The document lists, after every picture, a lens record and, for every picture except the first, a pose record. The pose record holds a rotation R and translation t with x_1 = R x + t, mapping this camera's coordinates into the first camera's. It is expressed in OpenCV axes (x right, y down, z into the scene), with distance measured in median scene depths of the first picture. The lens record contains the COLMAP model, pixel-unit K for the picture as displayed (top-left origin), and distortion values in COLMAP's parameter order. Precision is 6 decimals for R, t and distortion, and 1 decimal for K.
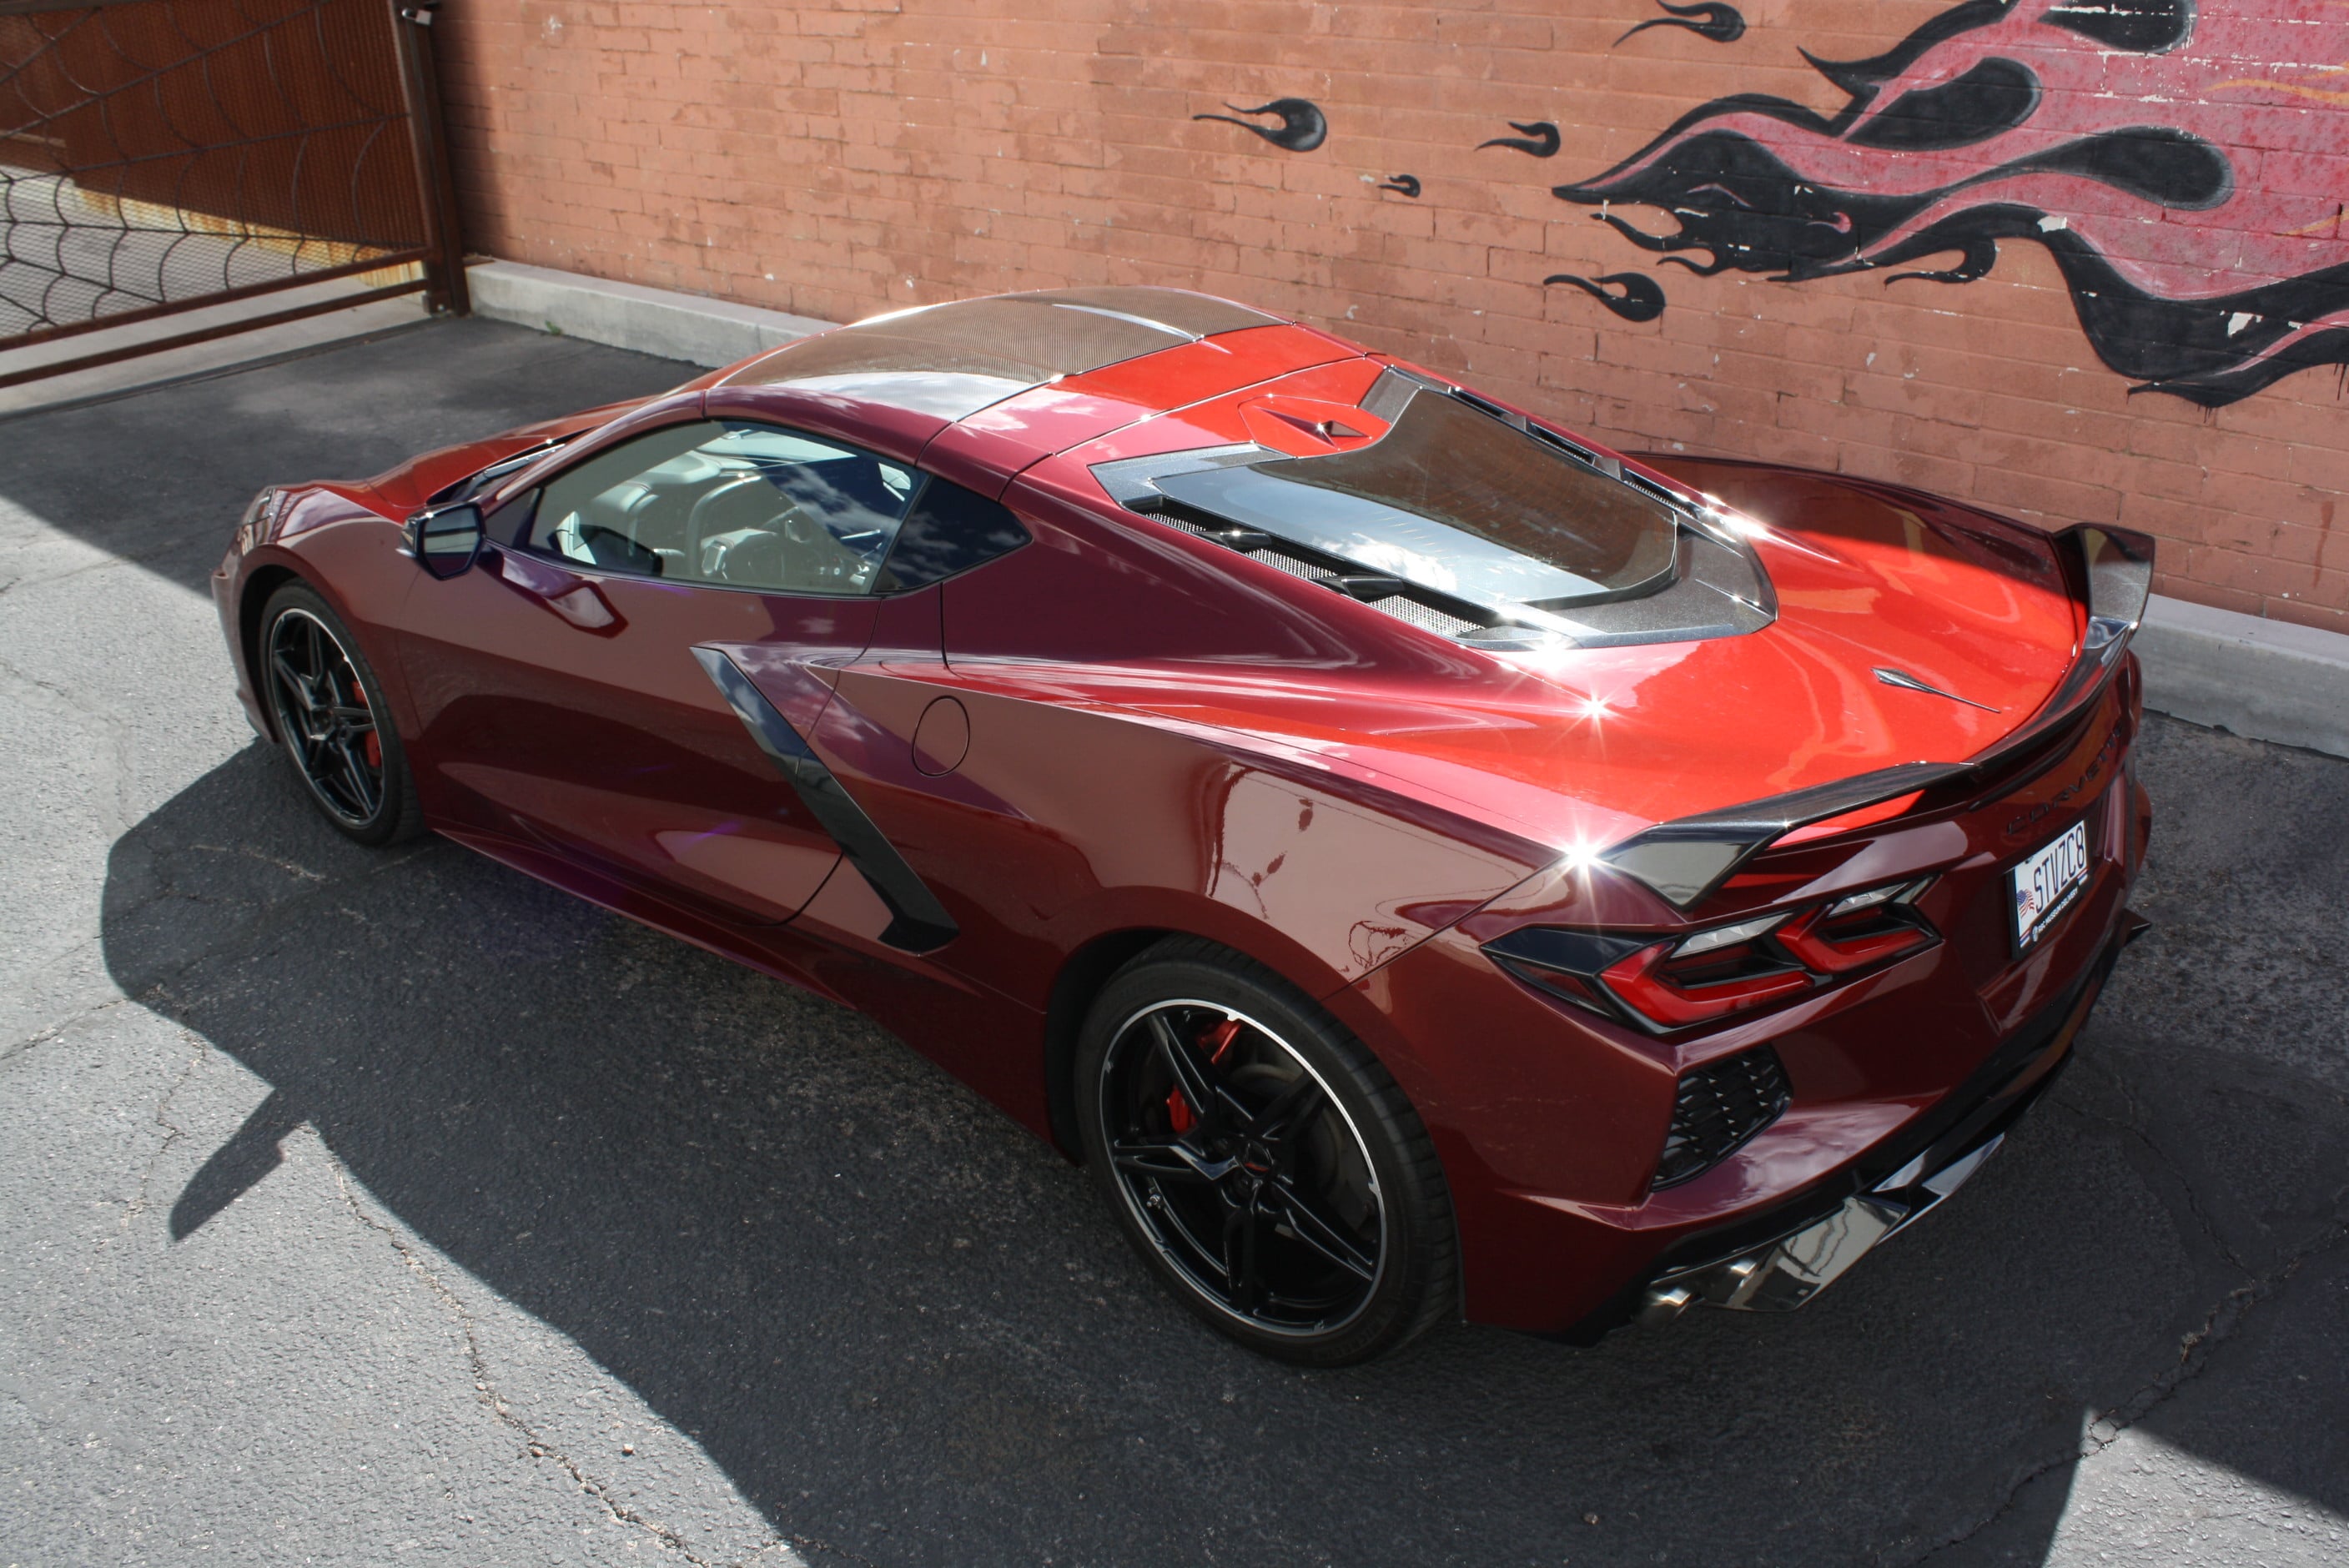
lens RADIAL K [[2144.6, 0, 1182.5], [0, 2144.6, 767.0], [0, 0, 1]] dist [-0.136196, 0.141228]
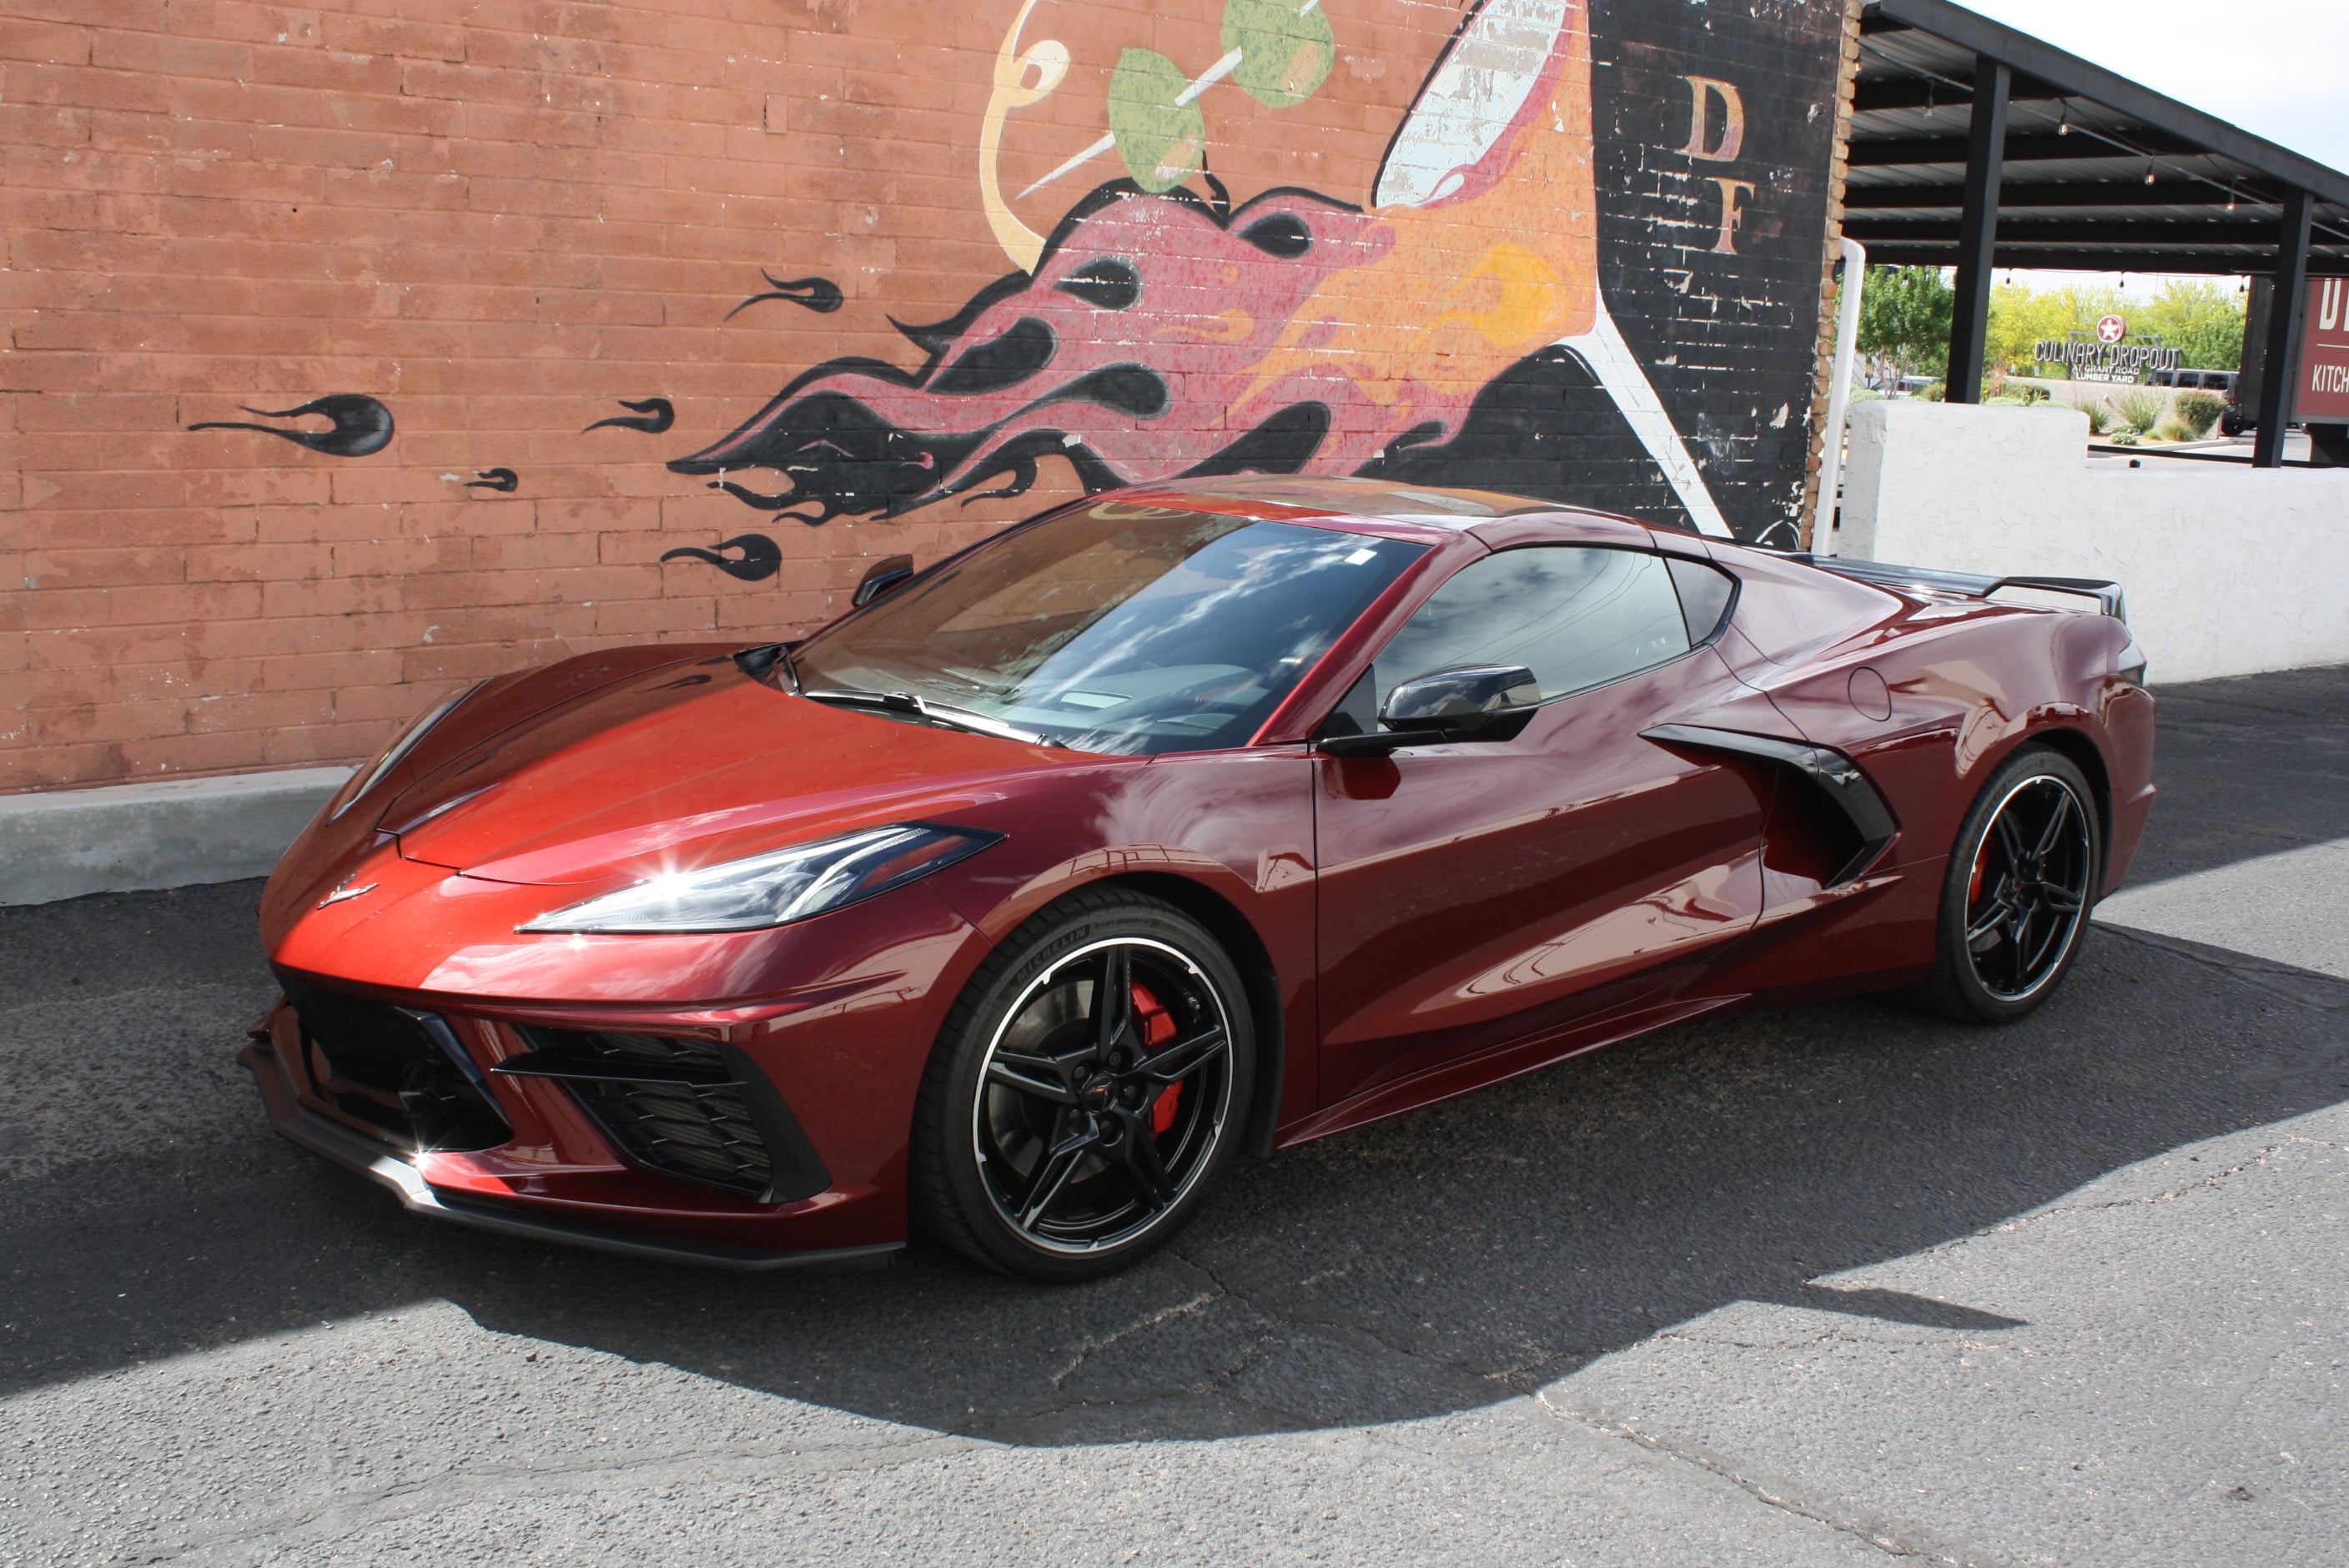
lens RADIAL K [[2355.3, 0, 1234.4], [0, 2355.3, 754.6], [0, 0, 1]] dist [-0.085692, 0.000000]
pose [[0.153242, -0.143951, 0.977648, -0.938831], [0.375212, 0.923719, 0.077198, -0.140790], [-0.914184, 0.354995, 0.195565, 0.631371]]
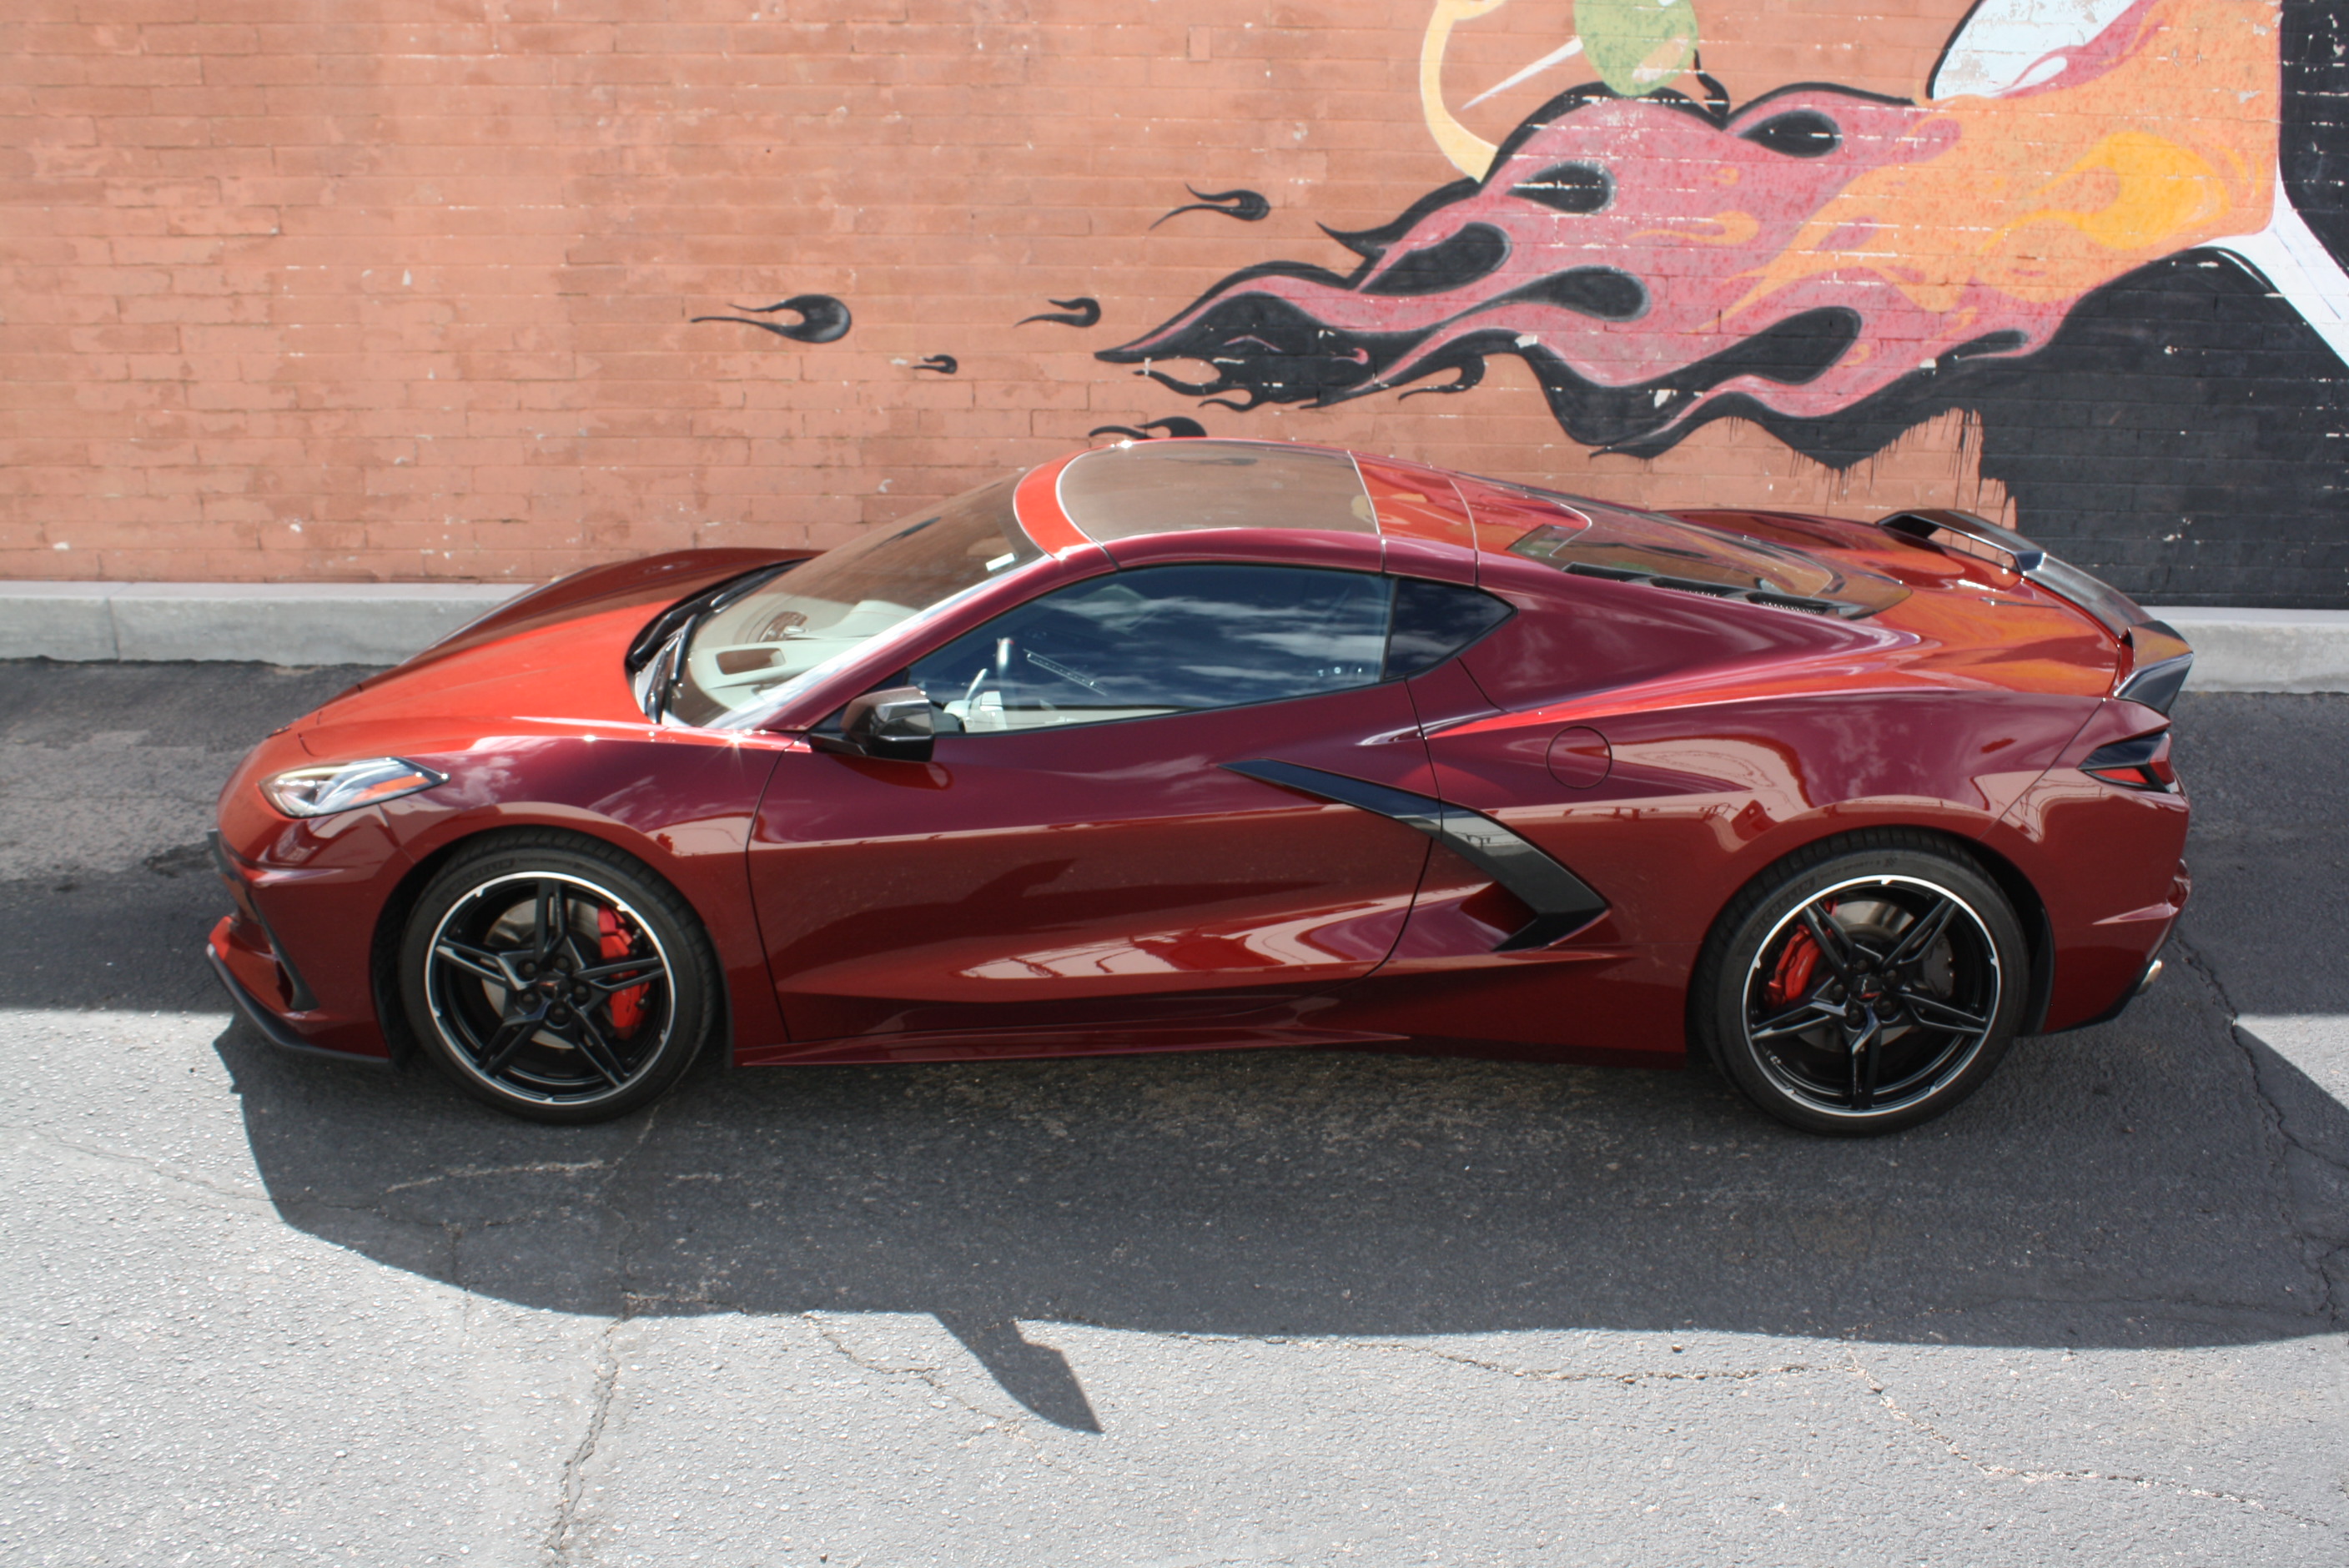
lens RADIAL K [[2237.7, 0, 1222.9], [0, 2237.7, 786.0], [0, 0, 1]] dist [-0.091614, 0.000000]
pose [[0.738011, -0.194018, 0.646295, -0.650572], [0.250701, 0.968055, 0.004333, -0.033868], [-0.626490, 0.158829, 0.763075, 0.066658]]
